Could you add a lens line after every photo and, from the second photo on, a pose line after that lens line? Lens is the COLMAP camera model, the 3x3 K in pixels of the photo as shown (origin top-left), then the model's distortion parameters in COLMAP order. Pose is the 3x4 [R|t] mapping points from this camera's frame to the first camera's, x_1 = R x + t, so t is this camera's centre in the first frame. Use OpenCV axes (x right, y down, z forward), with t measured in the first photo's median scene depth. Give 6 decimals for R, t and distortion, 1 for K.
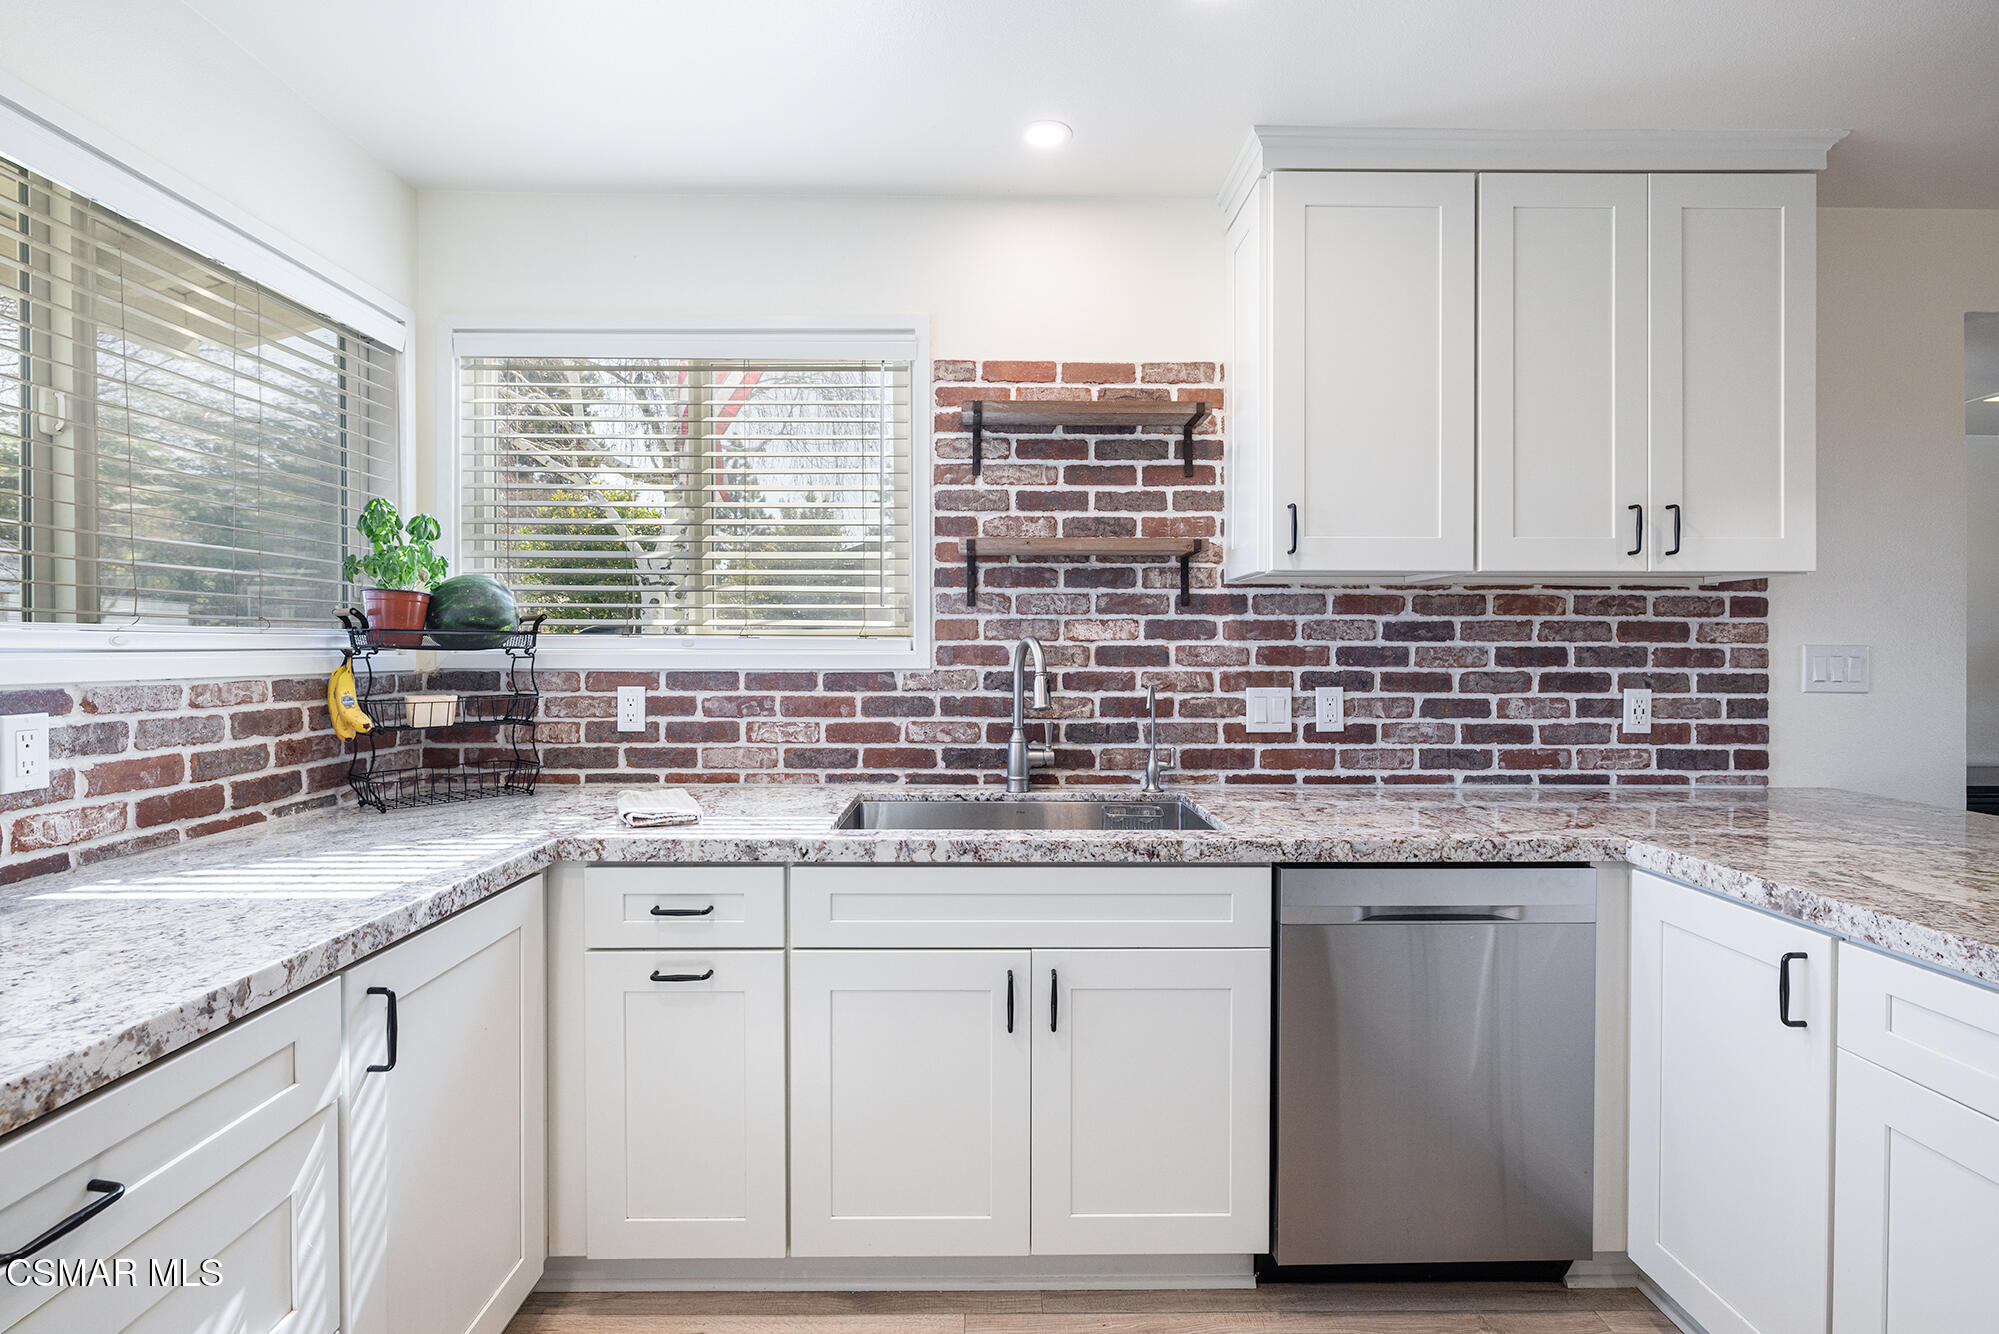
lens RADIAL K [[962.1, 0, 1005.8], [0, 962.1, 651.6], [0, 0, 1]] dist [-0.006147, 0.000998]
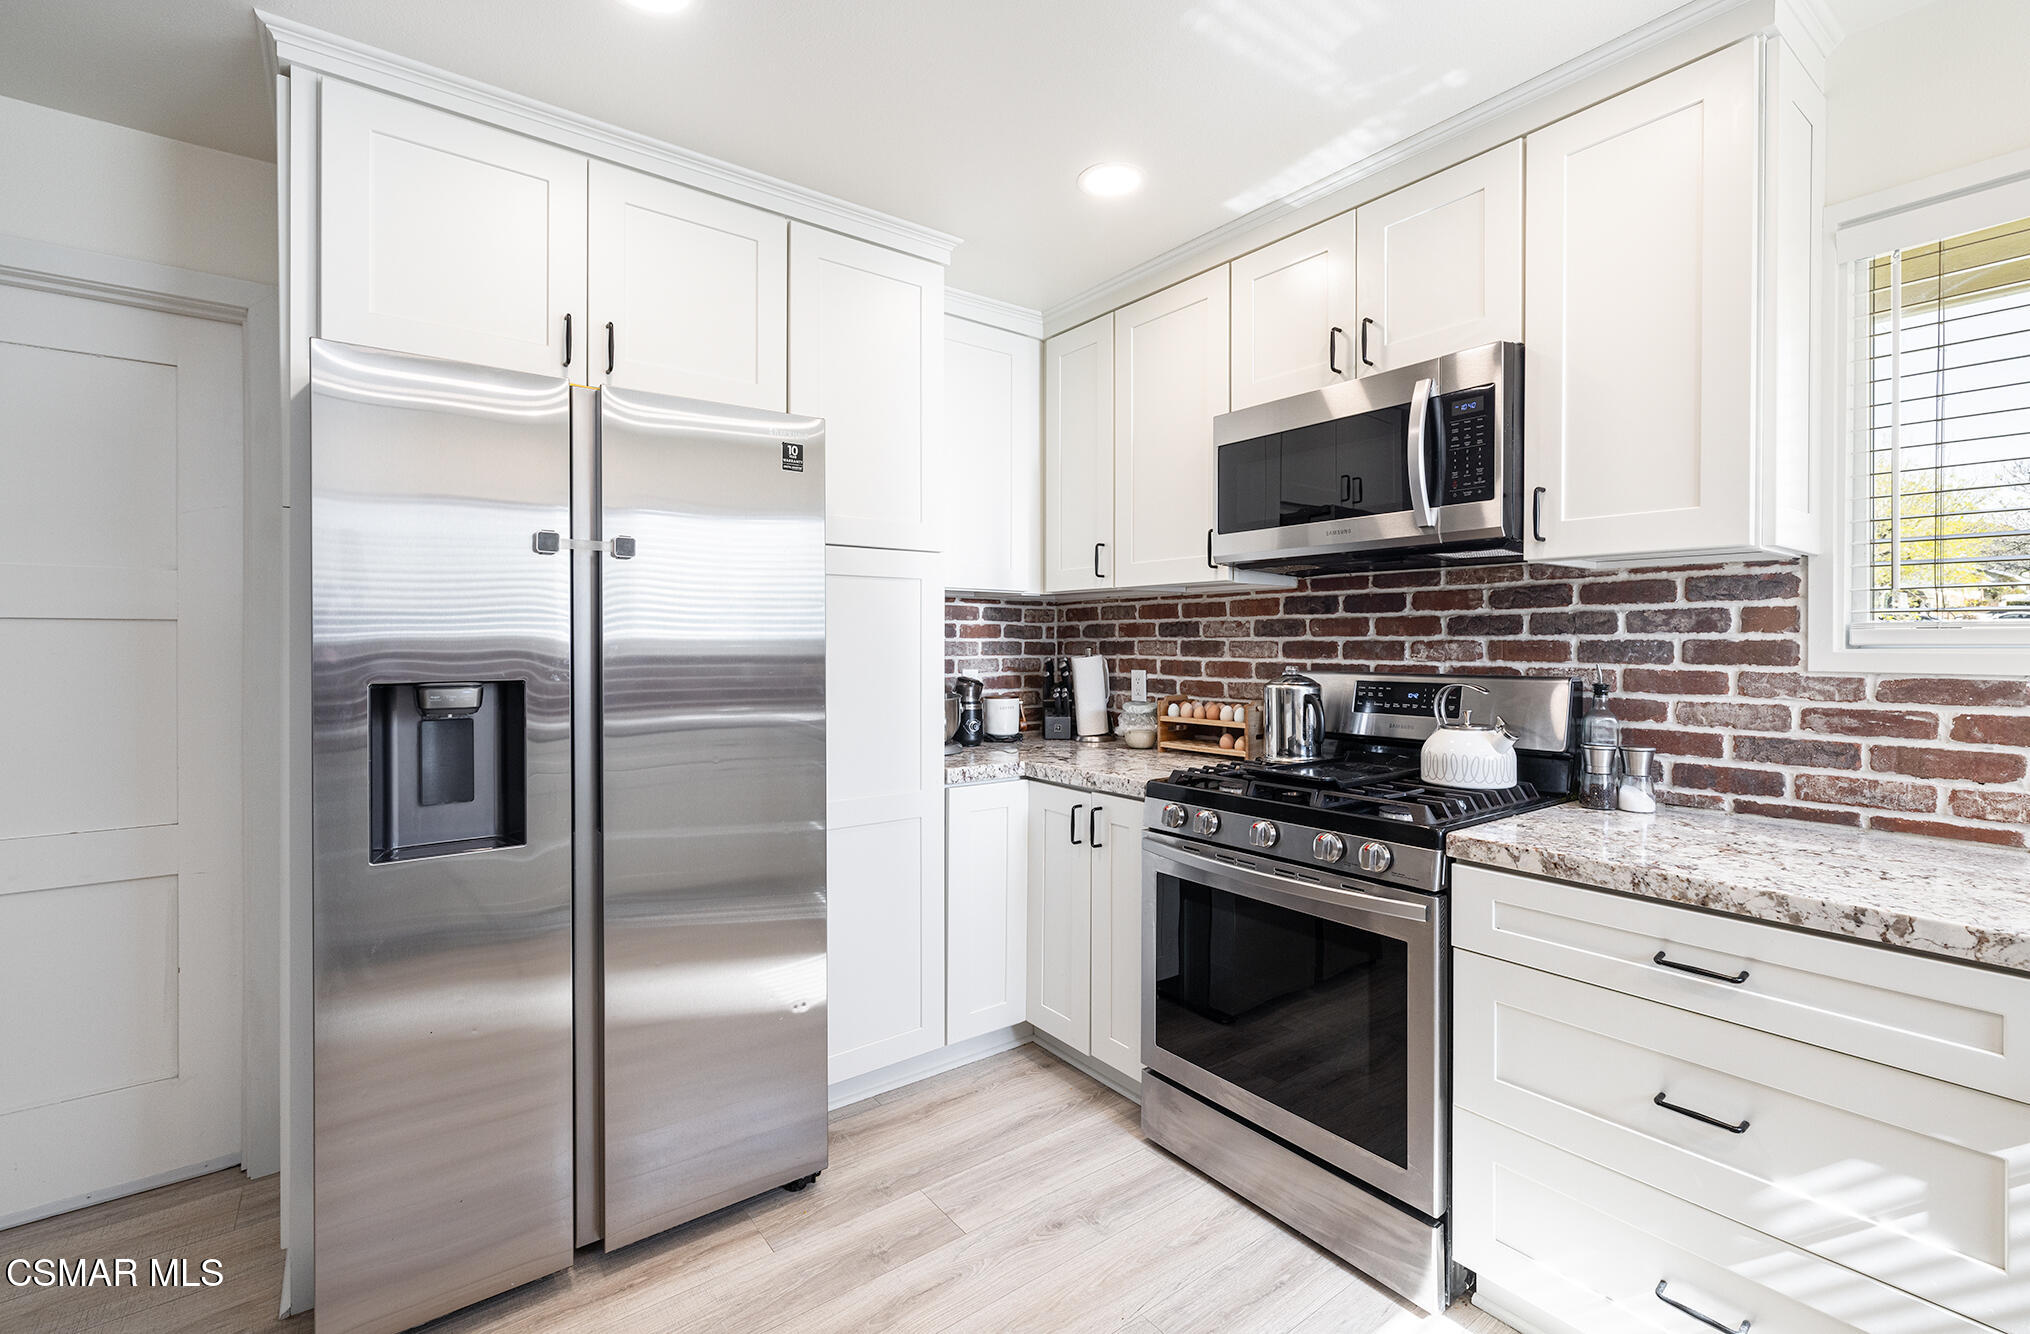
lens RADIAL K [[872.2, 0, 1029.5], [0, 872.2, 642.1], [0, 0, 1]] dist [0.009180, -0.000383]
pose [[-0.798967, -0.002552, -0.601369, 0.326137], [-0.004562, 0.999988, 0.001818, -0.001216], [0.601357, 0.004196, -0.798969, 0.521799]]
